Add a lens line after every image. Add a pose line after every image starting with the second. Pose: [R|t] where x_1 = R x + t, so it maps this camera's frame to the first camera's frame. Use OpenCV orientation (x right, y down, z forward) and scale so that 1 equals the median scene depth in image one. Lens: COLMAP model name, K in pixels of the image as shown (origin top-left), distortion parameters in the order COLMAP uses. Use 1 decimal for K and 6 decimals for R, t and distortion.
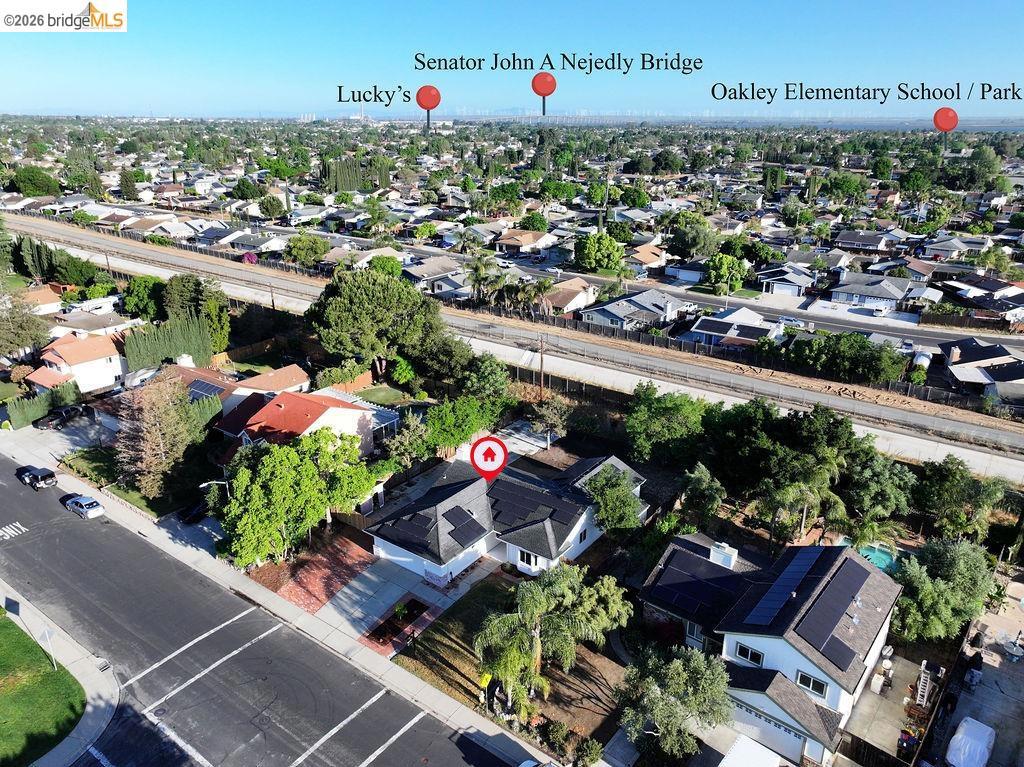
lens RADIAL K [[742.5, 0, 516.3], [0, 742.5, 383.6], [0, 0, 1]] dist [-0.000343, 0.011444]
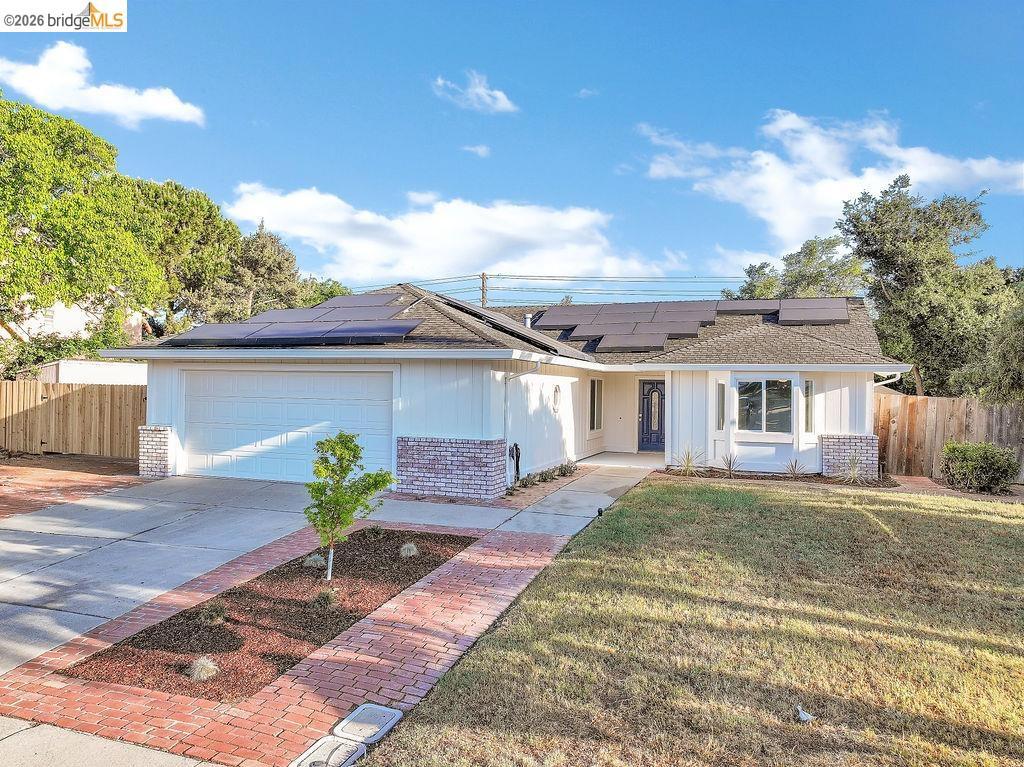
lens RADIAL K [[742.5, 0, 516.3], [0, 742.5, 383.6], [0, 0, 1]] dist [-0.000343, 0.011444]
pose [[0.956373, 0.023195, 0.291226, -0.153848], [0.083978, 0.932947, -0.350084, 0.316226], [-0.279819, 0.359267, 0.890297, 0.787427]]
